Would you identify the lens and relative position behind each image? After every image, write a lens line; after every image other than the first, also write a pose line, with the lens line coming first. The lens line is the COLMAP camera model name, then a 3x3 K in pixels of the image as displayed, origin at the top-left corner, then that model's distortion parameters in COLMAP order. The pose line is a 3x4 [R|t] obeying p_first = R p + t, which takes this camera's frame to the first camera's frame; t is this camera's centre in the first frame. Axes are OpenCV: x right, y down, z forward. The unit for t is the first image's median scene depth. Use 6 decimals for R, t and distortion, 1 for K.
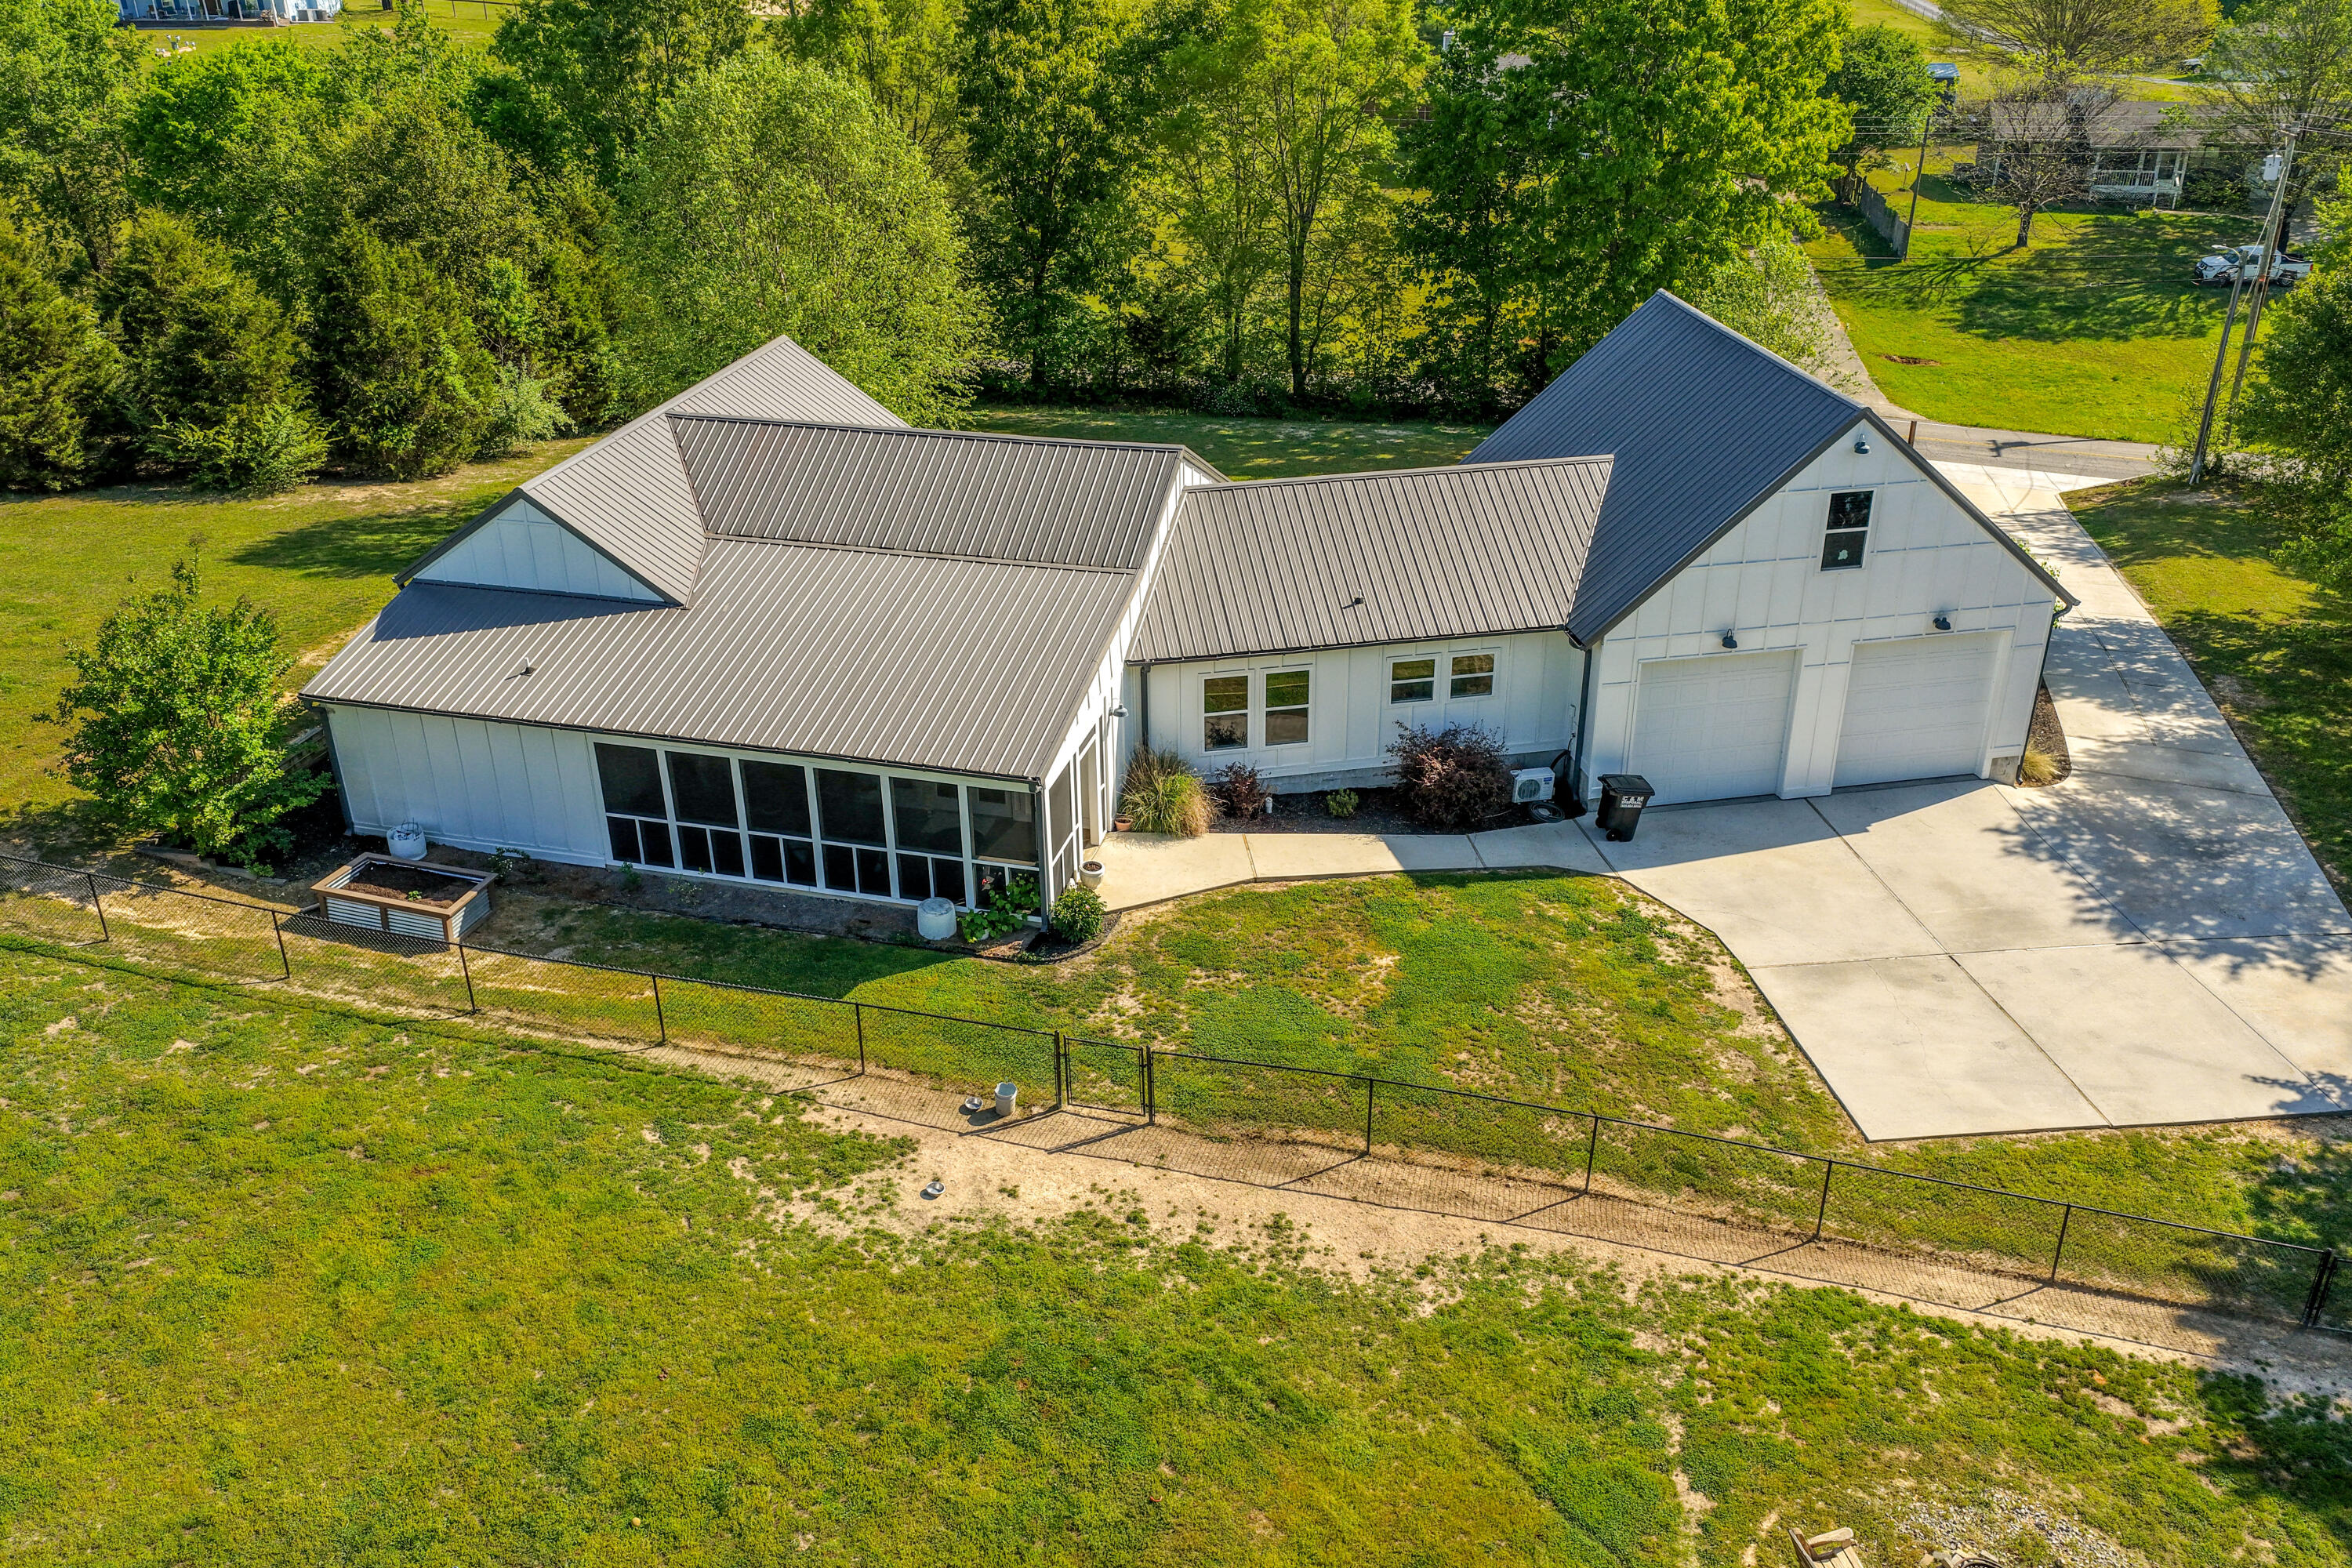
lens RADIAL K [[1942.1, 0, 1176.0], [0, 1942.1, 784.0], [0, 0, 1]] dist [-0.005160, 0.015582]
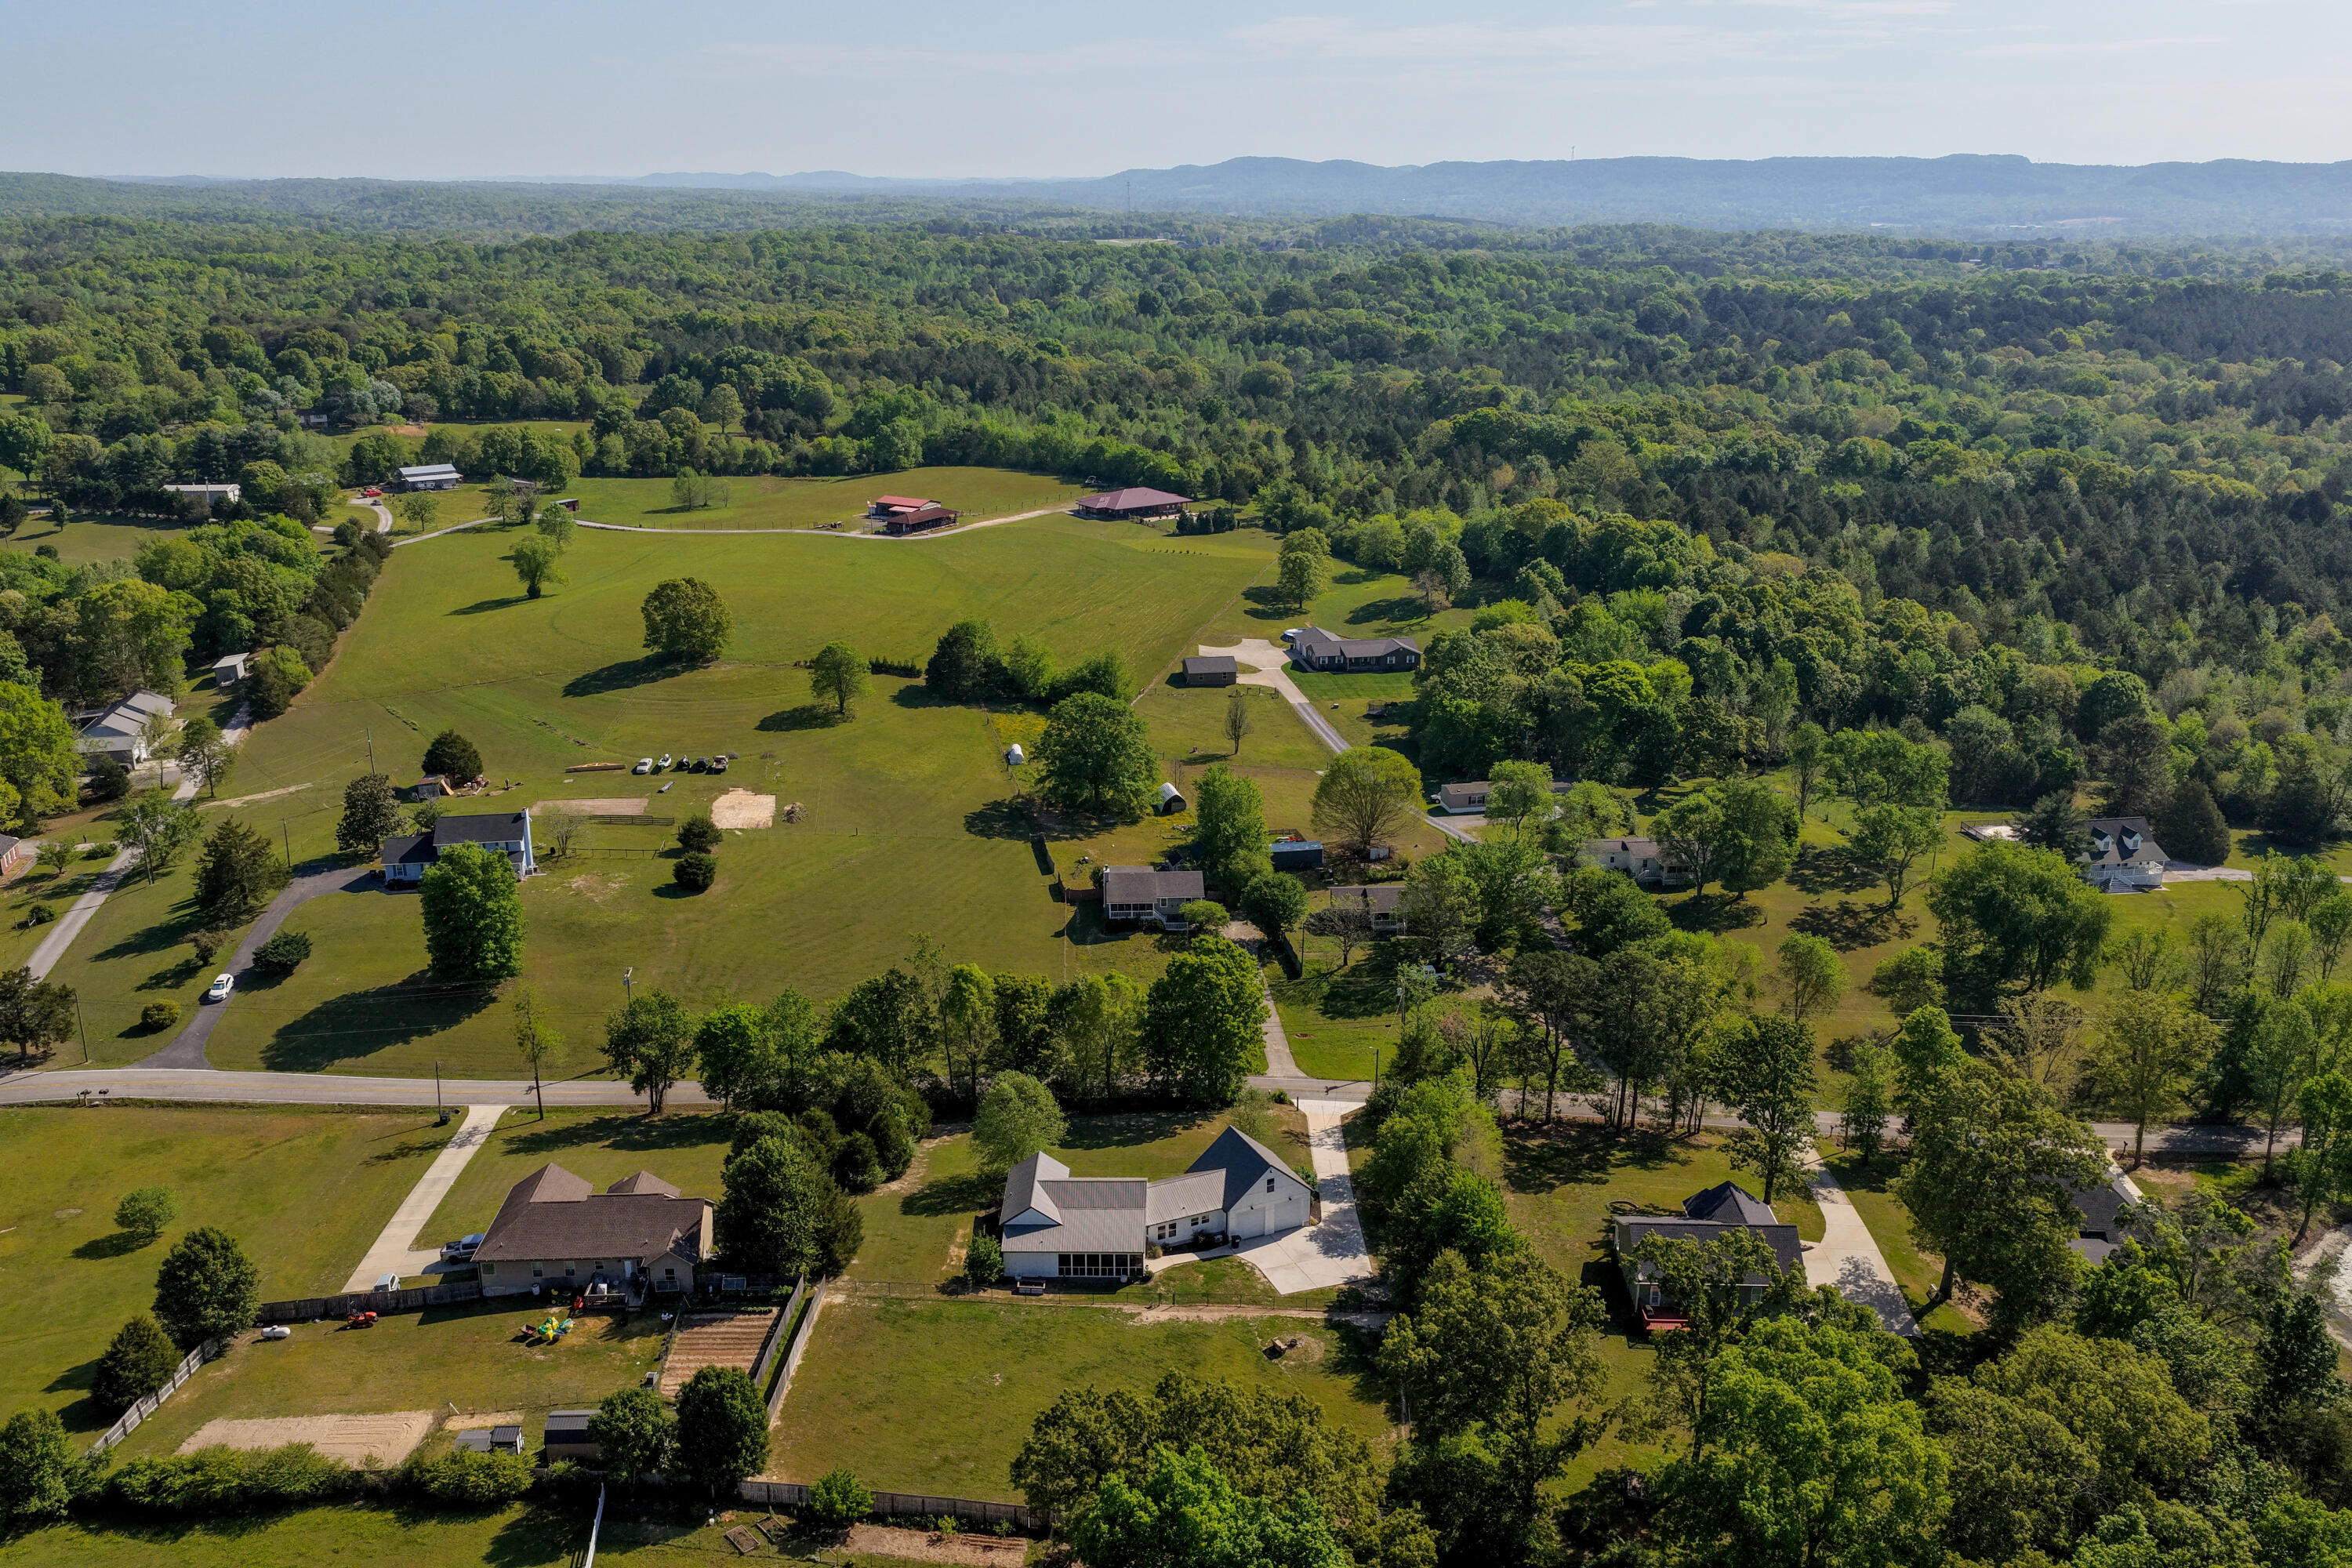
lens RADIAL K [[1942.1, 0, 1176.0], [0, 1942.1, 784.0], [0, 0, 1]] dist [-0.005160, 0.015582]
pose [[0.968101, -0.063645, 0.242344, -1.298869], [0.104588, 0.981557, -0.160023, -0.438979], [-0.227690, 0.180265, 0.956902, -4.880039]]
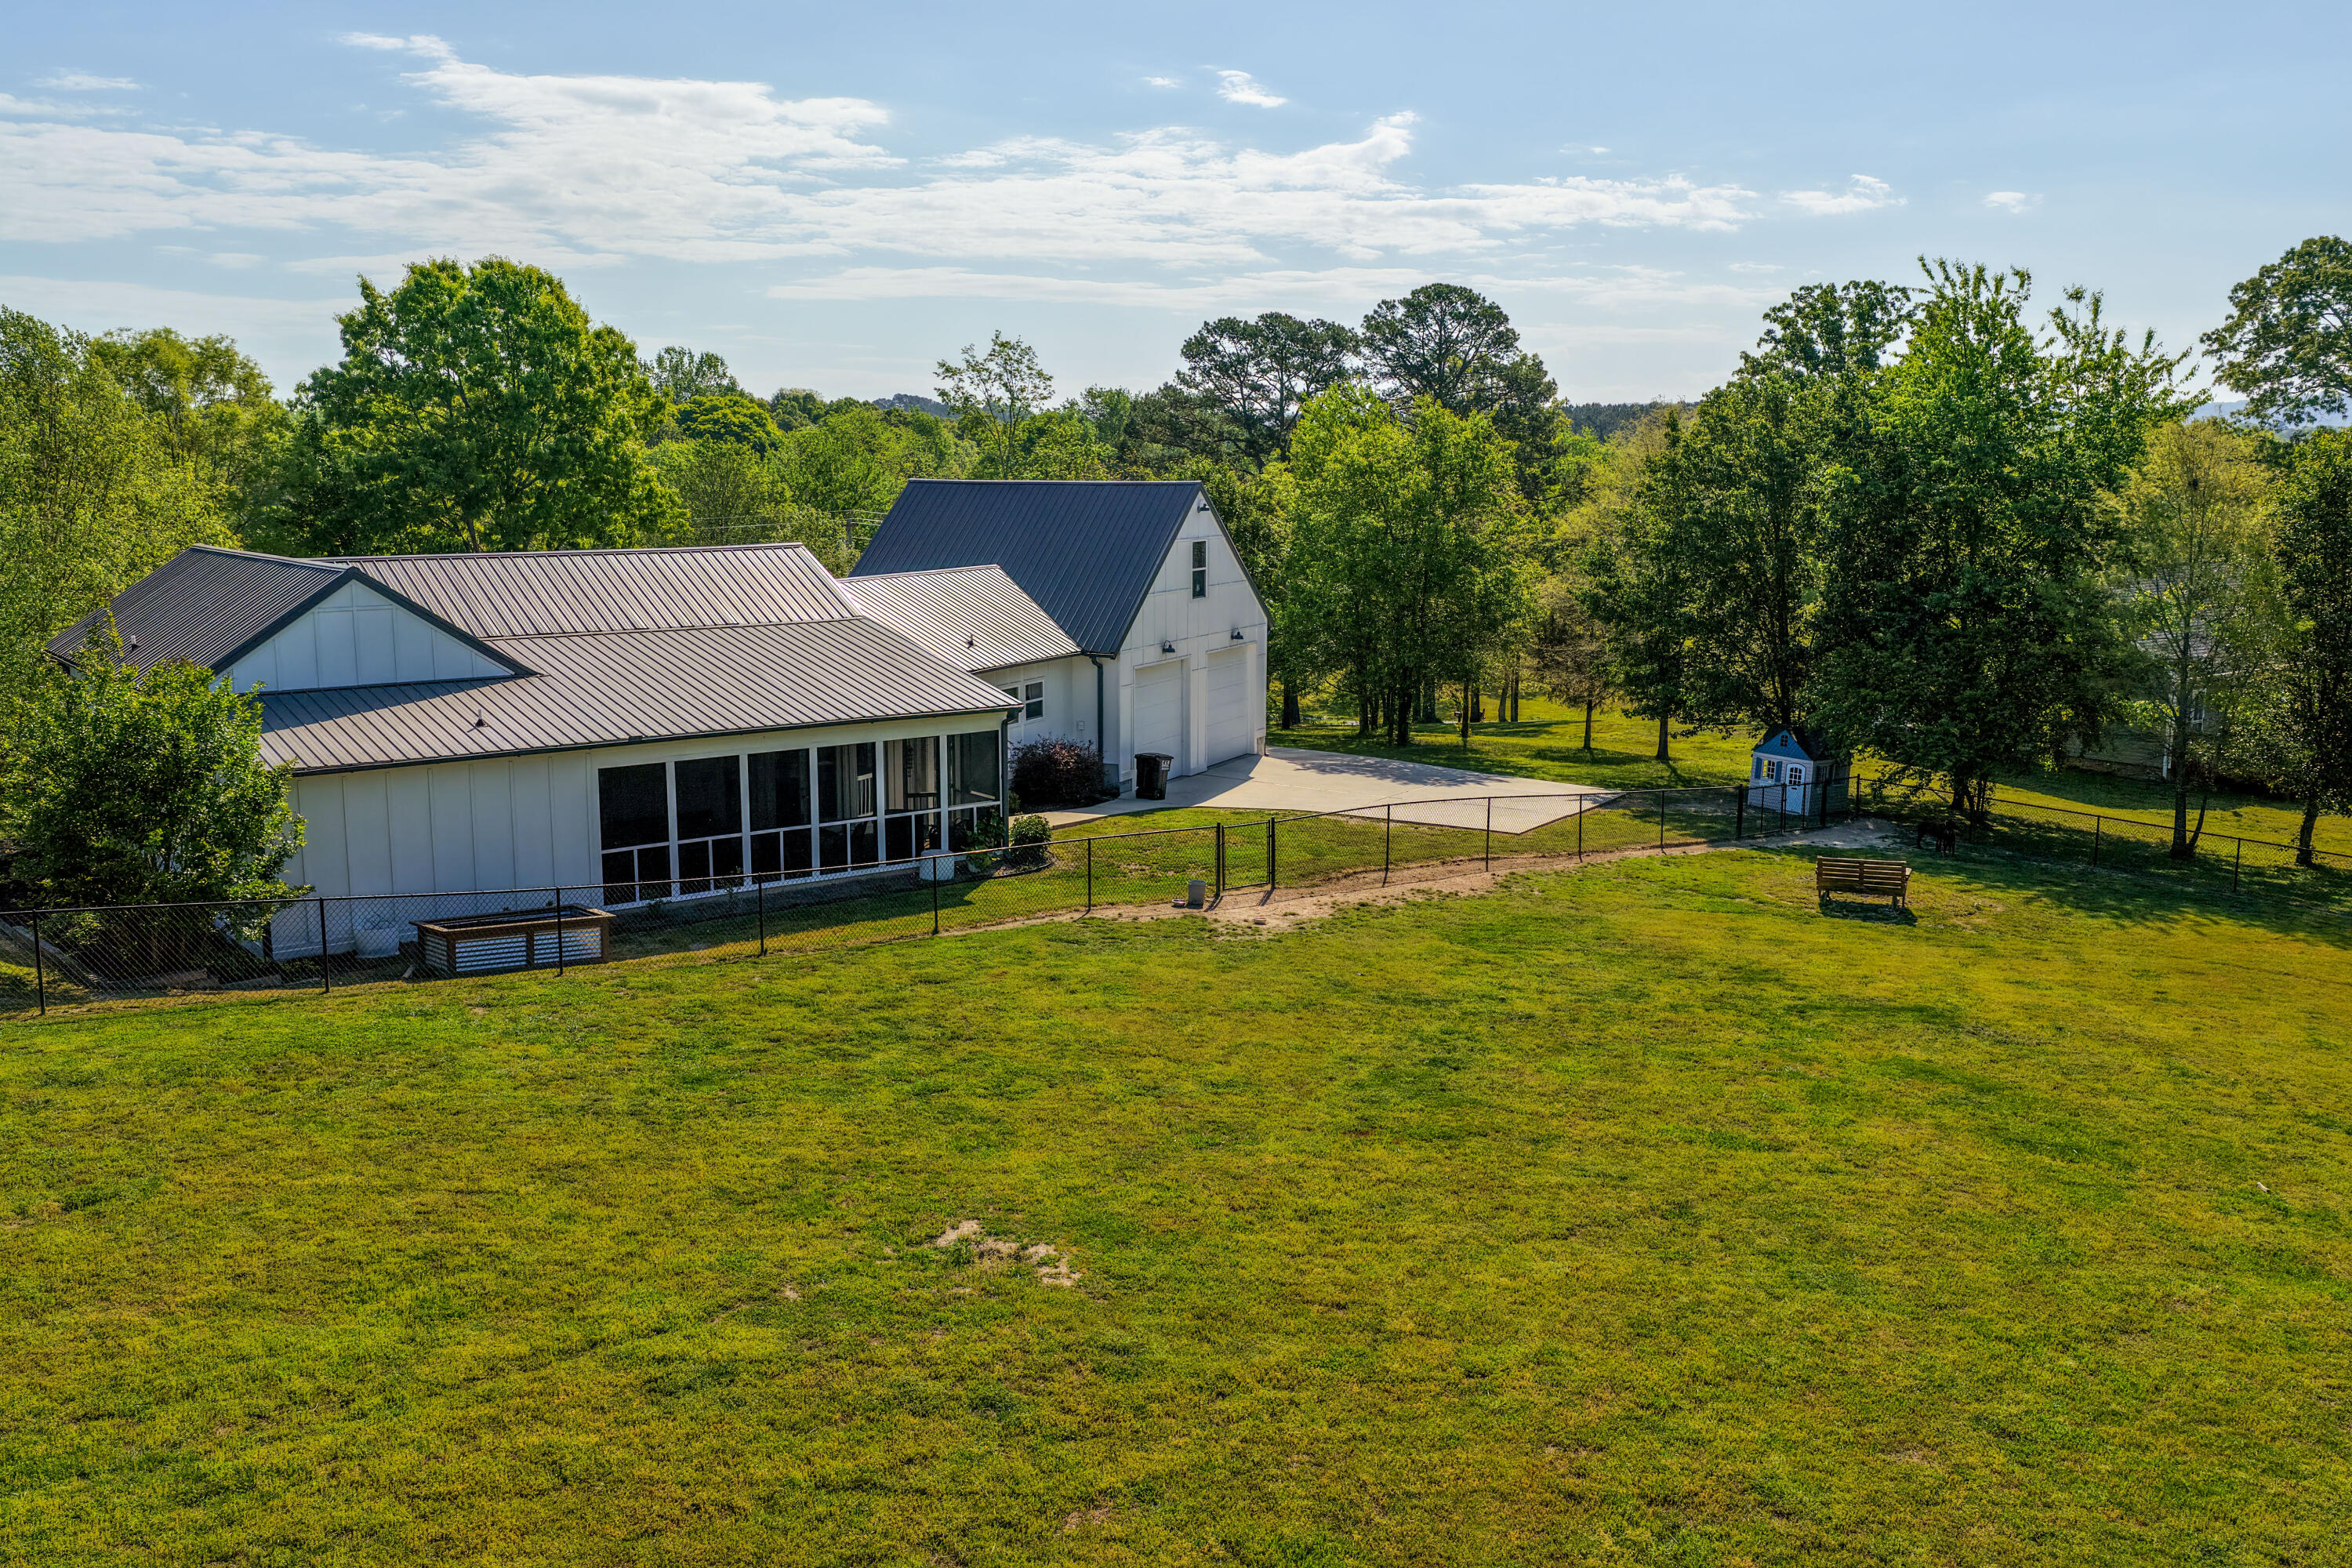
lens RADIAL K [[1942.1, 0, 1176.0], [0, 1942.1, 784.0], [0, 0, 1]] dist [-0.005160, 0.015582]
pose [[0.596874, -0.119810, 0.793339, -0.944114], [0.360885, 0.923208, -0.132092, 0.229114], [-0.716591, 0.365147, 0.594277, 0.229901]]
